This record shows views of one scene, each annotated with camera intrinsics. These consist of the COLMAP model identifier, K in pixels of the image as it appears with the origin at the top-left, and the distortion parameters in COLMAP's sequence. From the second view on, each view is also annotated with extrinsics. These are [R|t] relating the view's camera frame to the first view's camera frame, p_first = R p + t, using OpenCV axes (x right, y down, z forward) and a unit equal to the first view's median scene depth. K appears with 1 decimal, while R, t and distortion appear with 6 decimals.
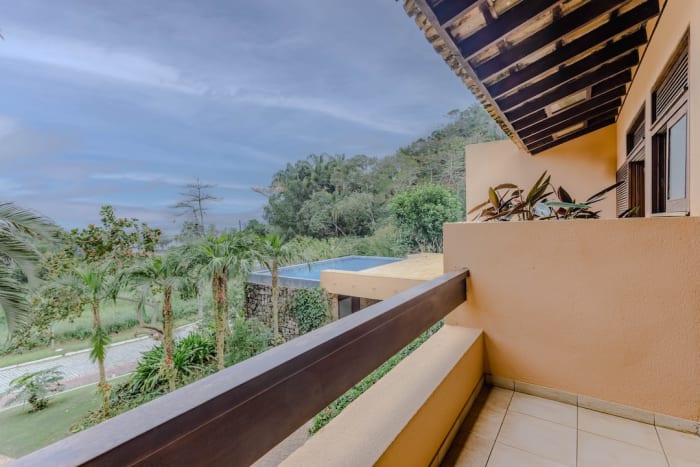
lens RADIAL K [[320.7, 0, 349.5], [0, 320.7, 234.1], [0, 0, 1]] dist [0.000477, 0.000076]
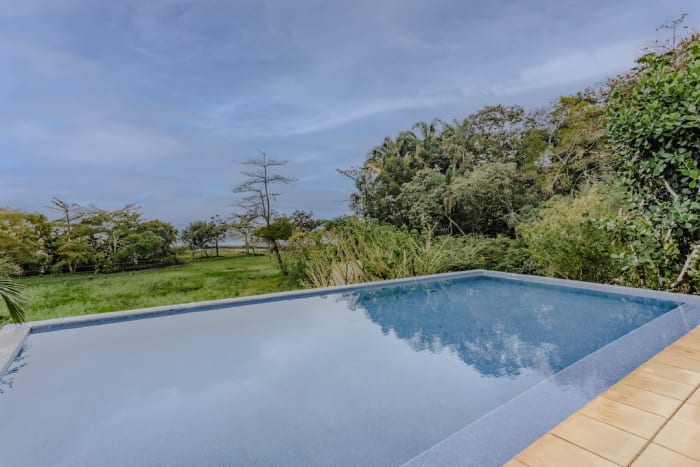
lens RADIAL K [[320.7, 0, 350.3], [0, 320.7, 233.1], [0, 0, 1]] dist [0.000477, 0.000076]
pose [[0.934973, 0.025514, -0.353800, 0.001006], [-0.031015, 0.999470, -0.009886, 0.016143], [0.353361, 0.020217, 0.935269, 0.298608]]
